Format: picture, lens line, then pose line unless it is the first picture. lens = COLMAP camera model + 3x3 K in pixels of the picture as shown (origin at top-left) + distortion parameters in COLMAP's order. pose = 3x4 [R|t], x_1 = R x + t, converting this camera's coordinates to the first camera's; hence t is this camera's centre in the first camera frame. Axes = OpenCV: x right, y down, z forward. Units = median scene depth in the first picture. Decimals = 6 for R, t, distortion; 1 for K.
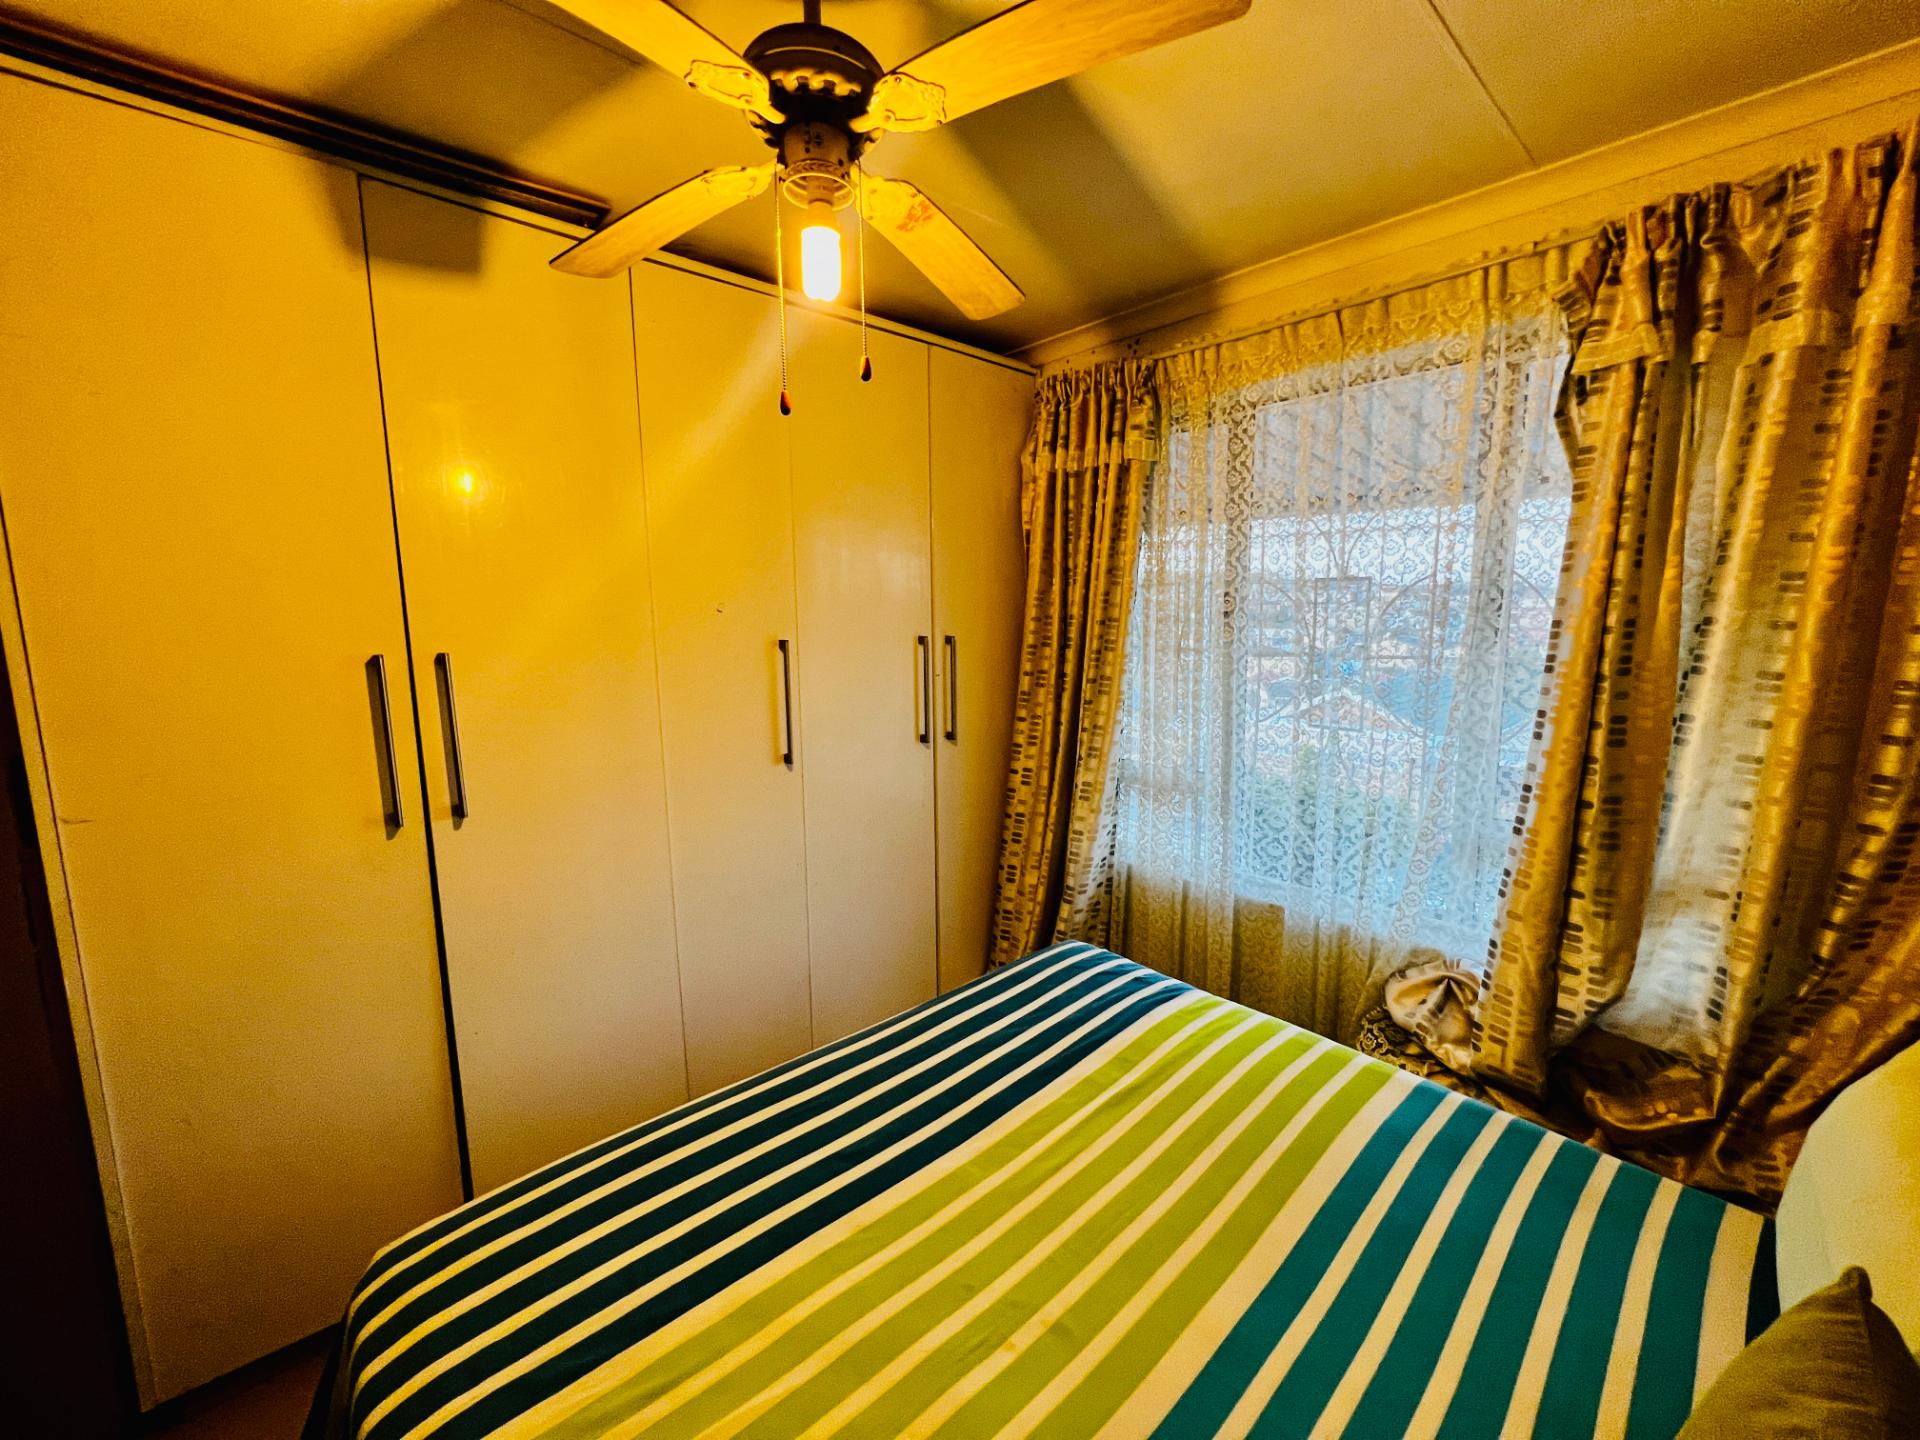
lens RADIAL K [[766.2, 0, 960.0], [0, 766.2, 720.0], [0, 0, 1]] dist [-0.003981, 0.001092]
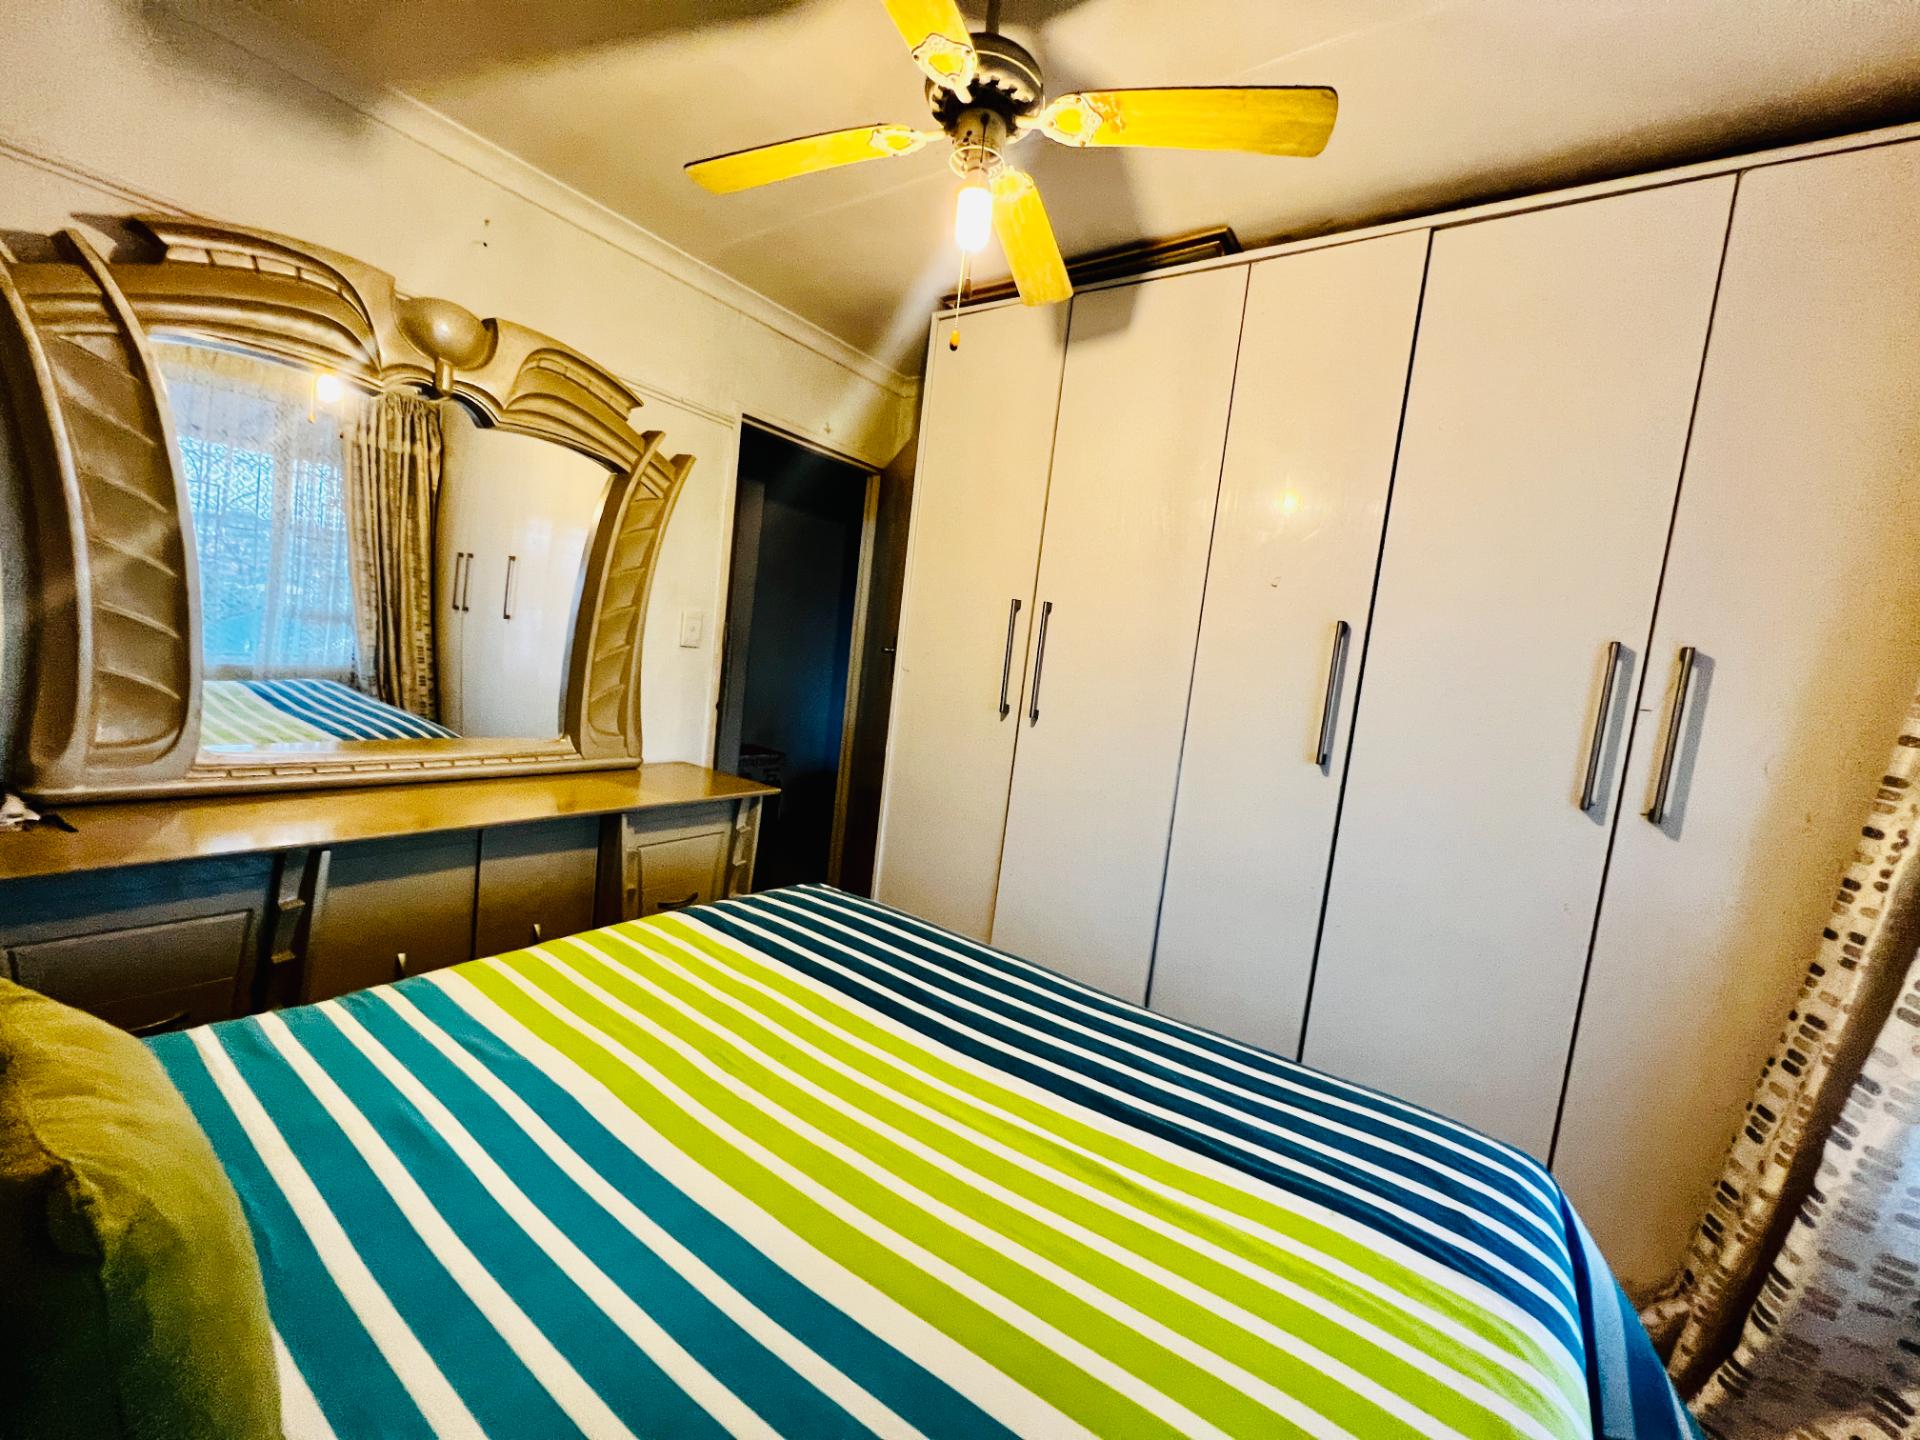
lens RADIAL K [[766.2, 0, 960.0], [0, 766.2, 720.0], [0, 0, 1]] dist [-0.003981, 0.001092]
pose [[0.220741, 0.125216, -0.967261, 0.680079], [-0.249232, 0.966041, 0.068180, 0.066588], [0.942951, 0.226023, 0.244453, 0.525708]]
